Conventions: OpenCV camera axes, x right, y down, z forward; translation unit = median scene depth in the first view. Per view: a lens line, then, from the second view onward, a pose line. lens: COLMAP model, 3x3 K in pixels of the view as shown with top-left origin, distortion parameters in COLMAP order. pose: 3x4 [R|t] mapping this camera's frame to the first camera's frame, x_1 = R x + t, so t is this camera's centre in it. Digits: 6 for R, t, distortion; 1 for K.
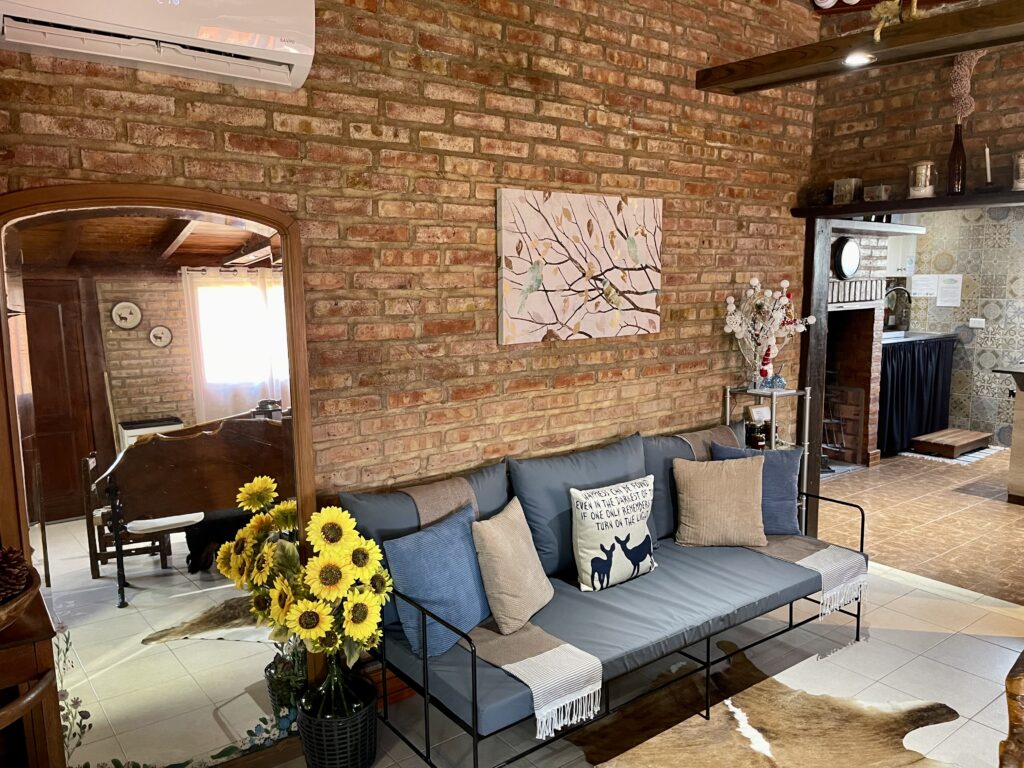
lens RADIAL K [[773.1, 0, 509.2], [0, 773.1, 387.5], [0, 0, 1]] dist [0.065431, -0.077161]
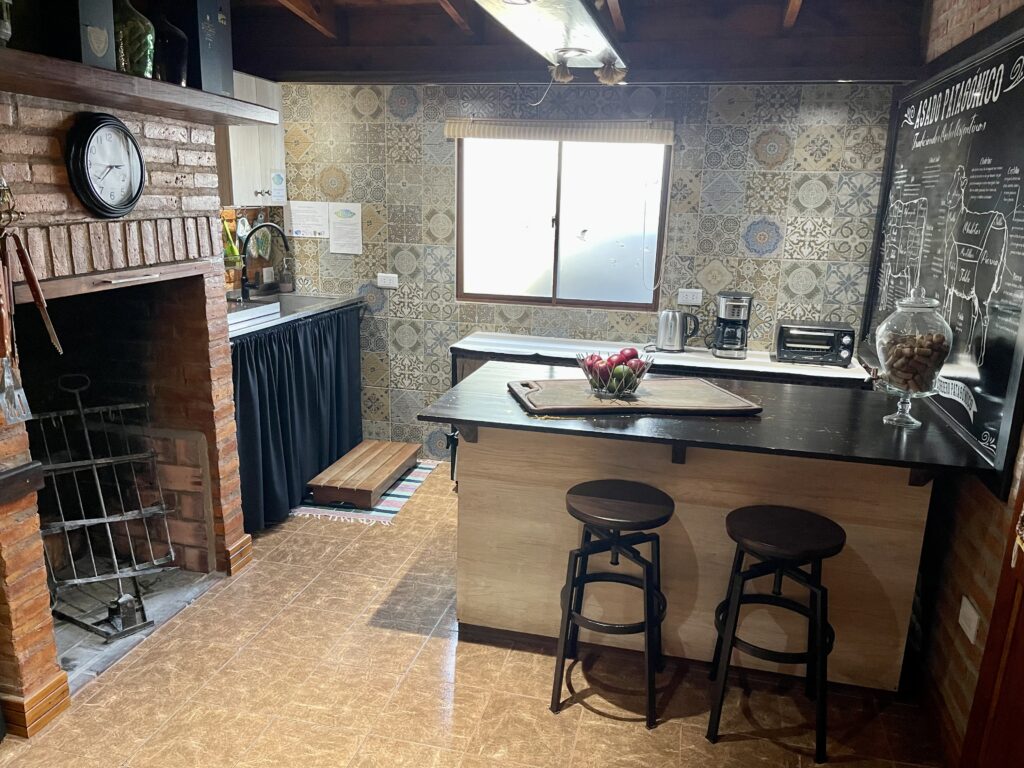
lens RADIAL K [[773.1, 0, 509.2], [0, 773.1, 387.5], [0, 0, 1]] dist [0.065431, -0.077161]
pose [[0.775983, -0.129294, 0.617360, 0.297992], [0.059487, 0.989404, 0.132440, -0.082600], [-0.627942, -0.066047, 0.775452, 0.482575]]
